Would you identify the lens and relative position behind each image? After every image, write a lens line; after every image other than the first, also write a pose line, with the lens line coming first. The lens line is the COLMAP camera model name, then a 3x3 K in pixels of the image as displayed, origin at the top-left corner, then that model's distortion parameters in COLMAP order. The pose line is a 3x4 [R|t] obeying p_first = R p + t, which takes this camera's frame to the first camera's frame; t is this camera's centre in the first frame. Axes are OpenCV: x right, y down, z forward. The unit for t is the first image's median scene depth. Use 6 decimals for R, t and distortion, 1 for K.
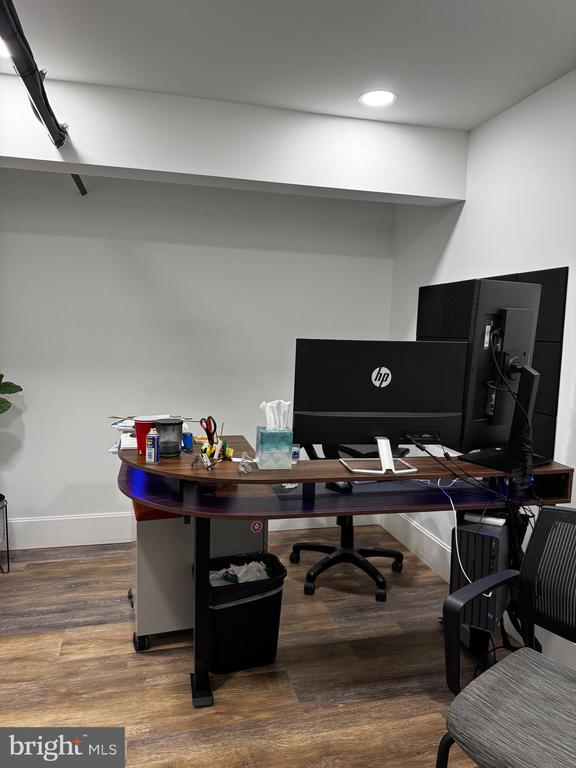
lens RADIAL K [[551.8, 0, 289.4], [0, 551.8, 378.9], [0, 0, 1]] dist [0.008724, -0.002320]
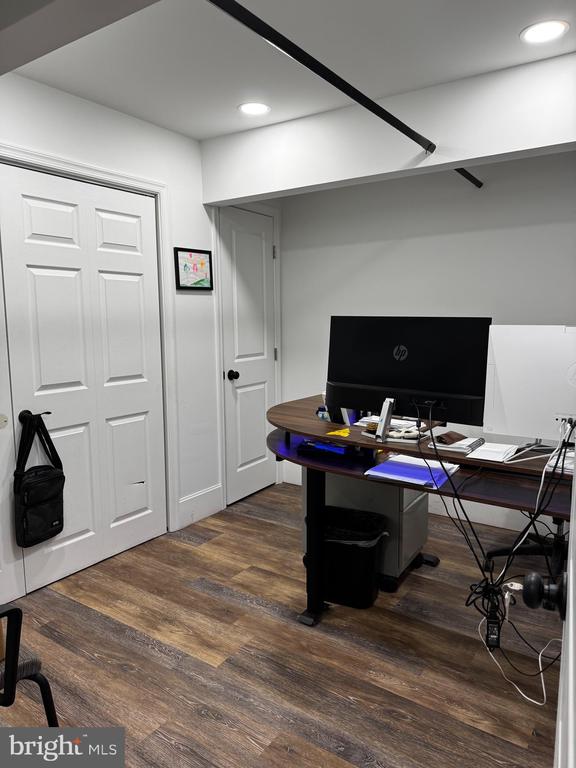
lens RADIAL K [[551.8, 0, 290.5], [0, 551.8, 386.8], [0, 0, 1]] dist [0.008724, -0.002320]
pose [[0.693437, 0.052715, -0.718587, 0.503957], [-0.031398, 0.998583, 0.042957, 0.016149], [0.719833, -0.007226, 0.694109, 0.111229]]
